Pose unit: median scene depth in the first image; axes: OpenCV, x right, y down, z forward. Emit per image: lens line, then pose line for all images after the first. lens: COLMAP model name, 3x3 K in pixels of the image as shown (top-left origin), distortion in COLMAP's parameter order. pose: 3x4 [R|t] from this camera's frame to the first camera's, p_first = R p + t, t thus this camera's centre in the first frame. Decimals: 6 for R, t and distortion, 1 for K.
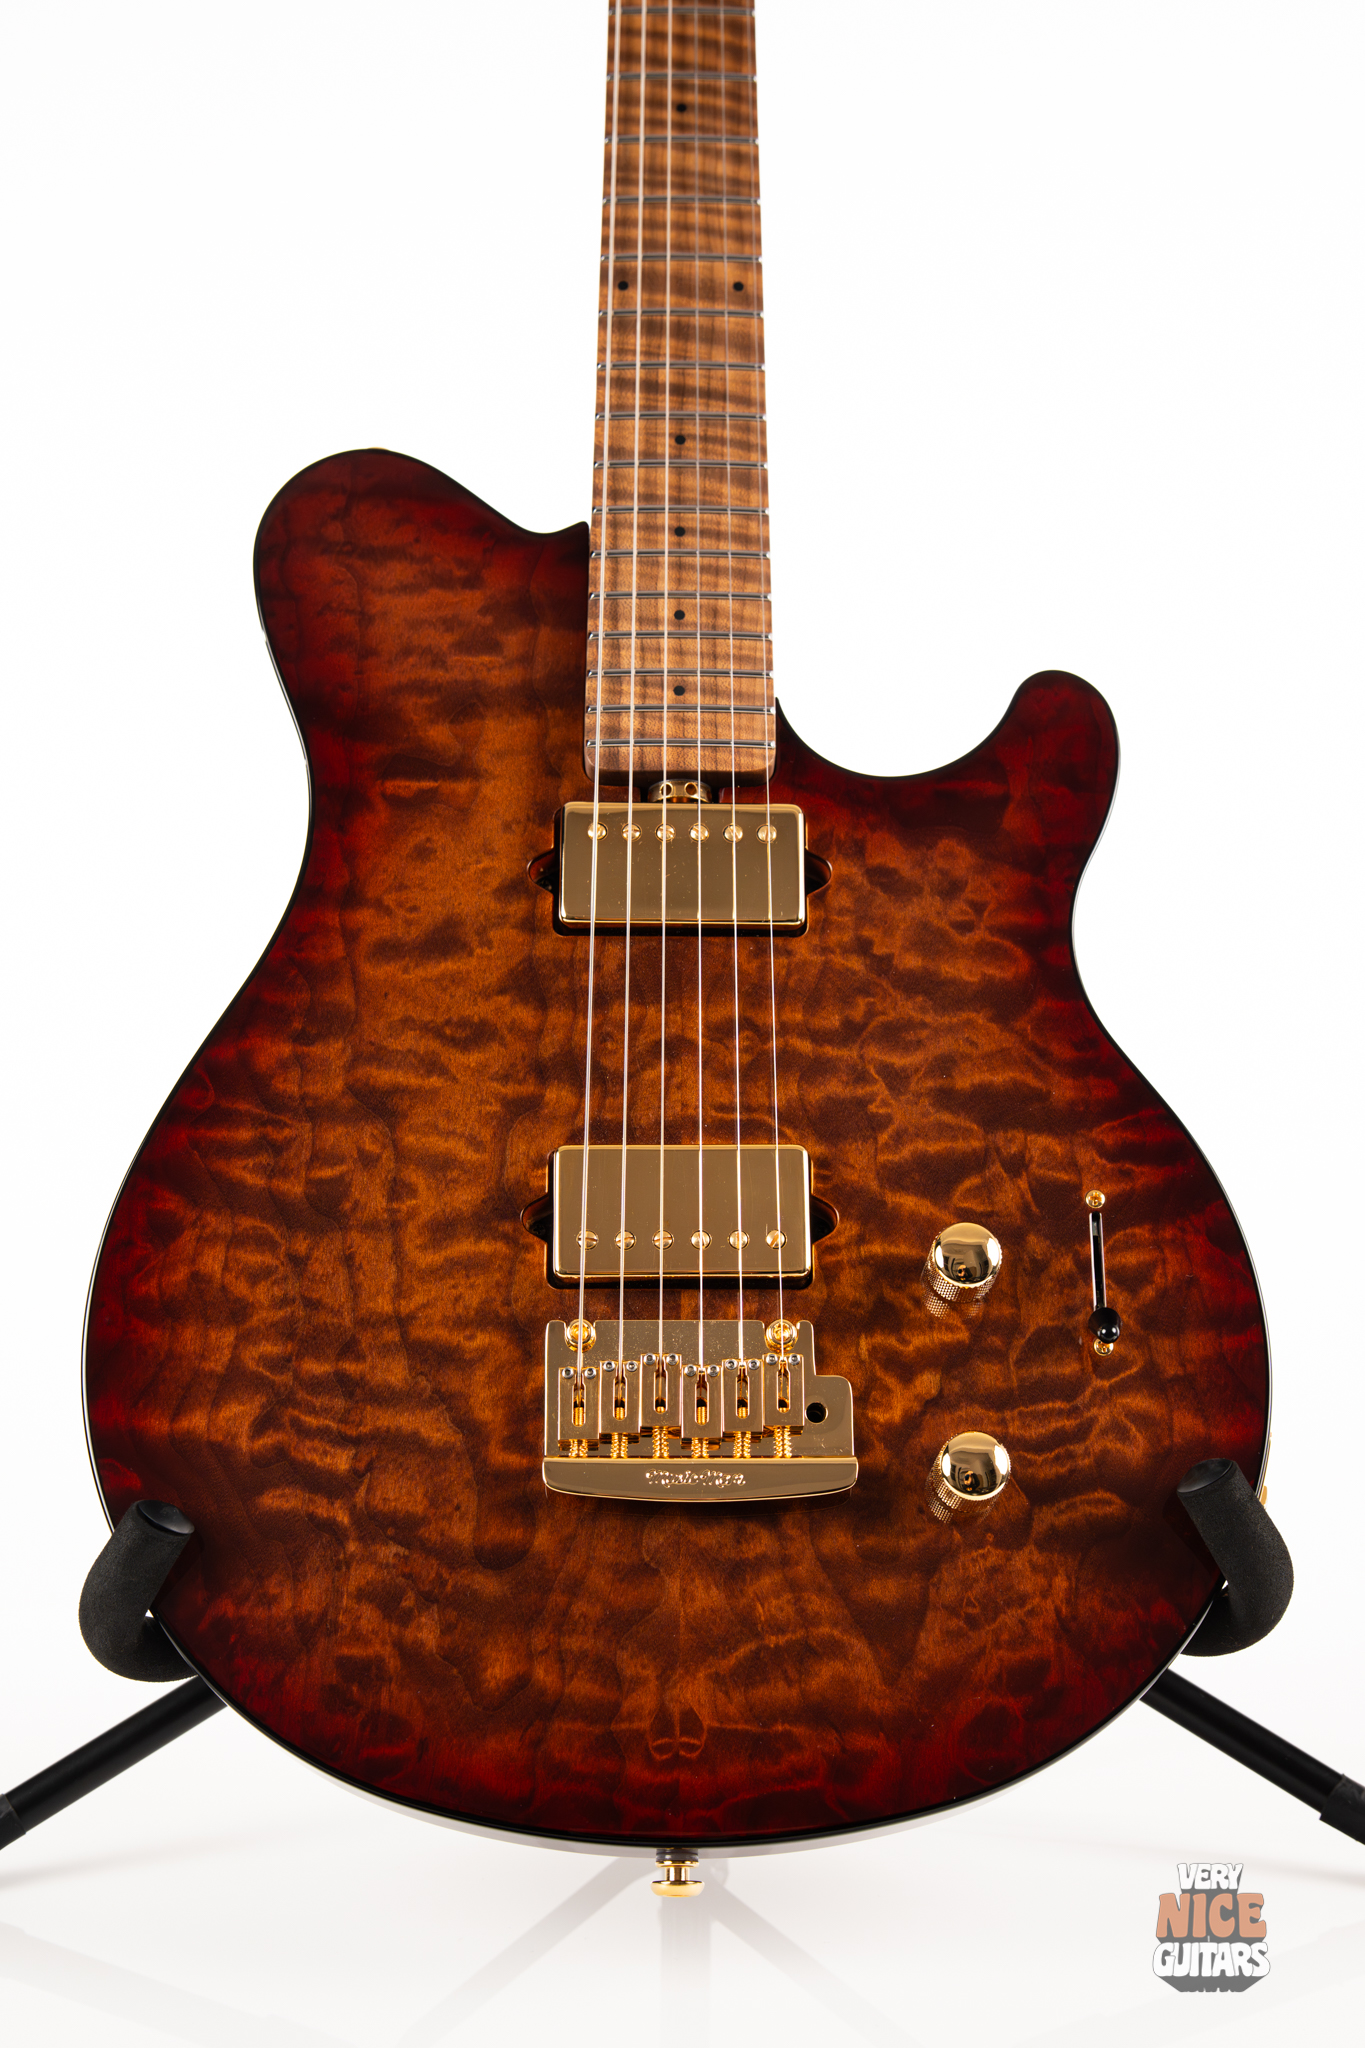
lens RADIAL K [[2922.7, 0, 681.4], [0, 2922.7, 1017.3], [0, 0, 1]] dist [0.049517, 0.000000]
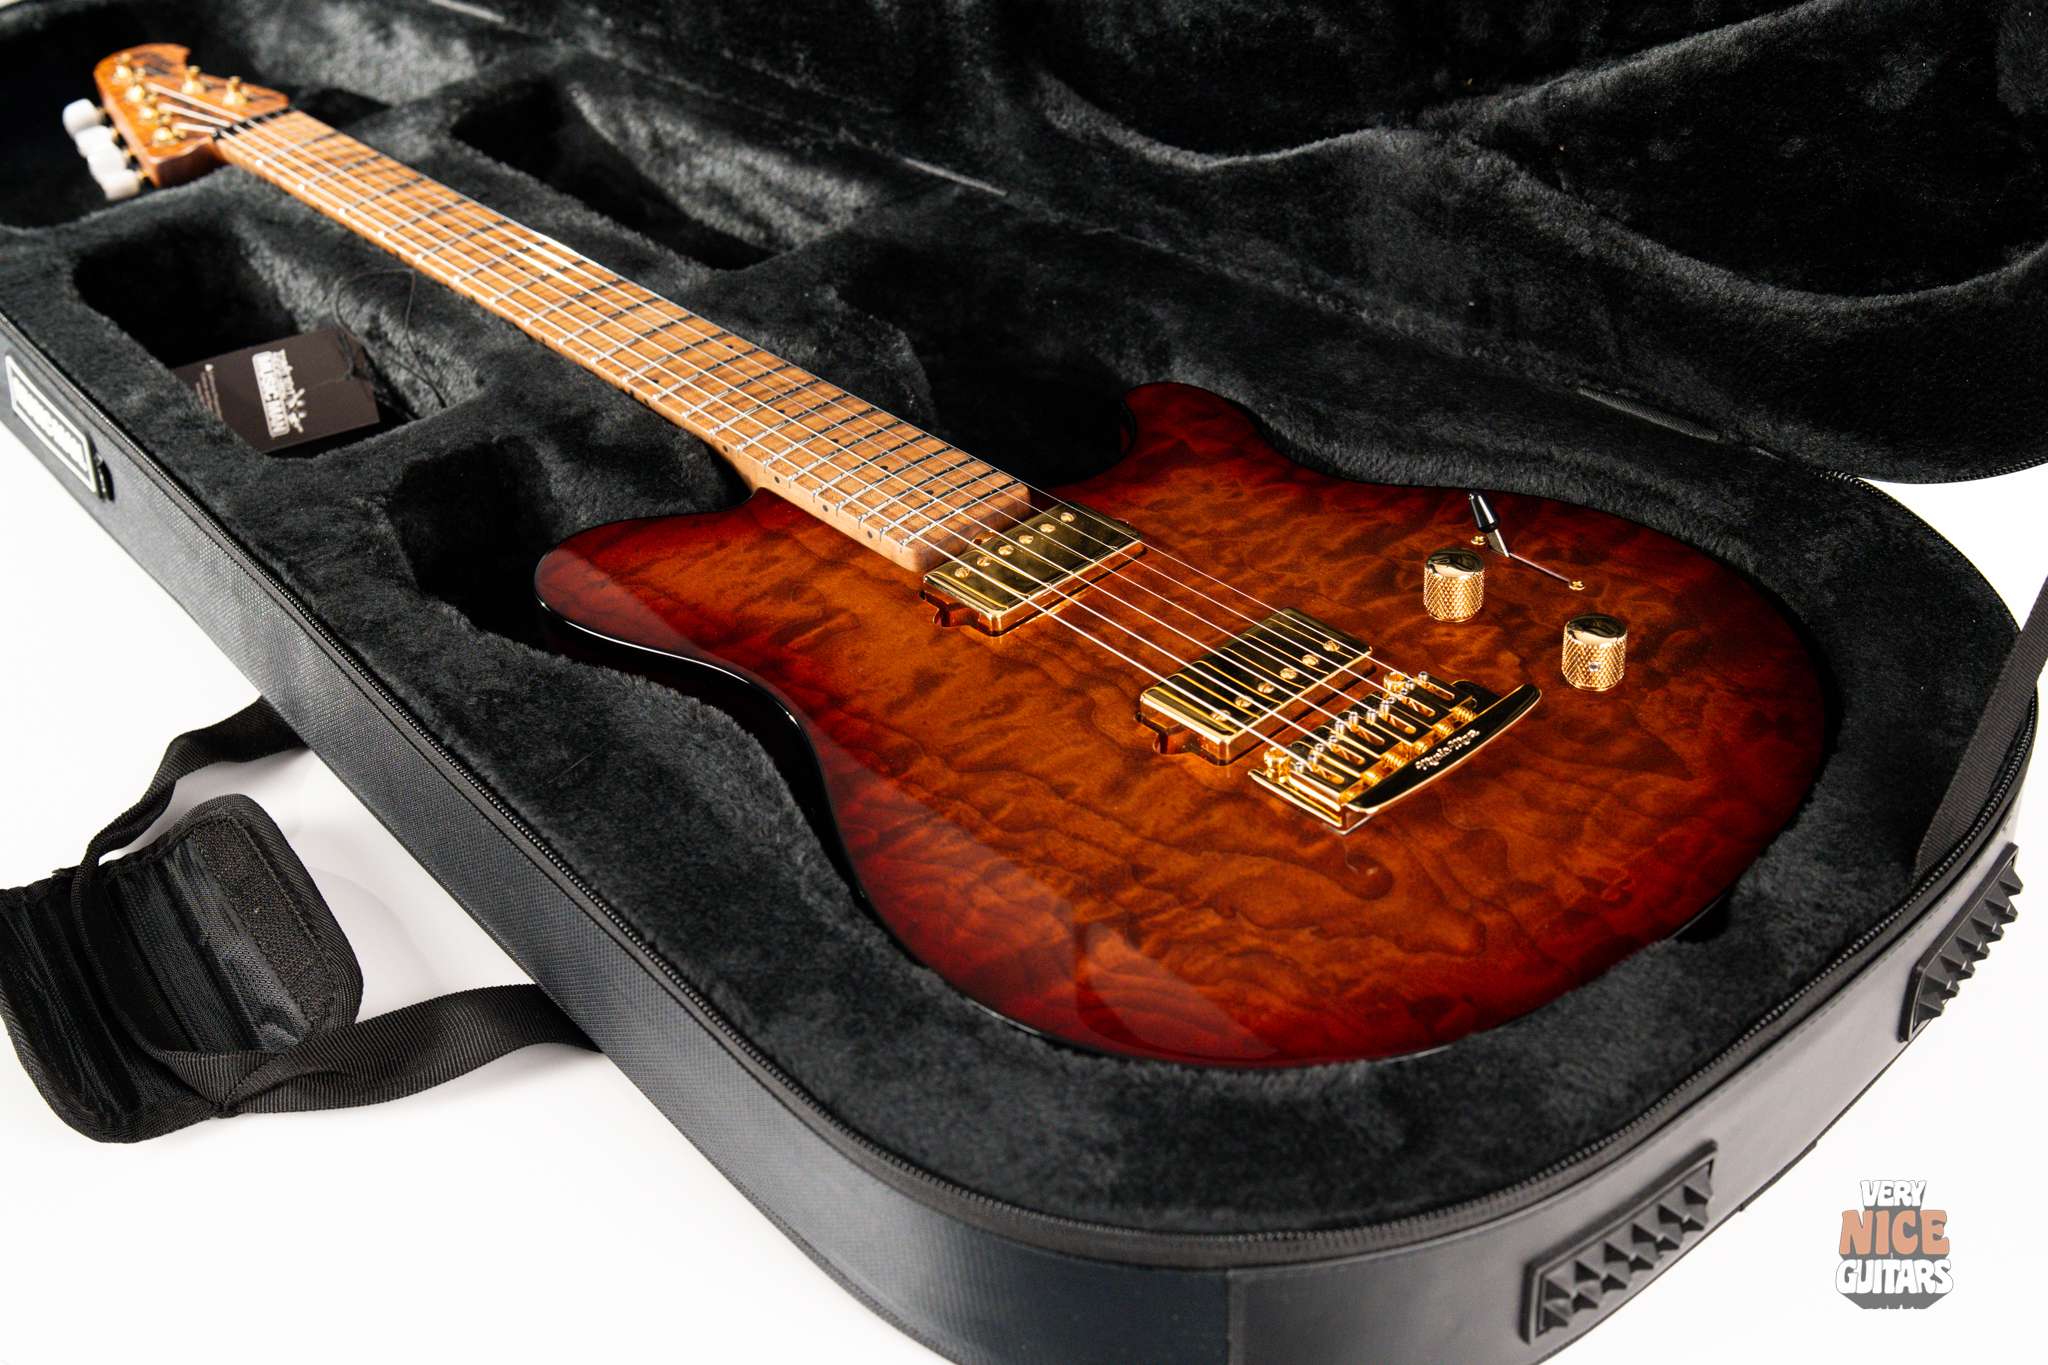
lens RADIAL K [[2922.7, 0, 1005.6], [0, 2922.7, 683.9], [0, 0, 1]] dist [0.049517, 0.000000]
pose [[0.734124, -0.438355, 0.518562, -0.663437], [0.659490, 0.642127, -0.390828, 0.447982], [-0.161661, 0.628903, 0.760491, 0.140348]]
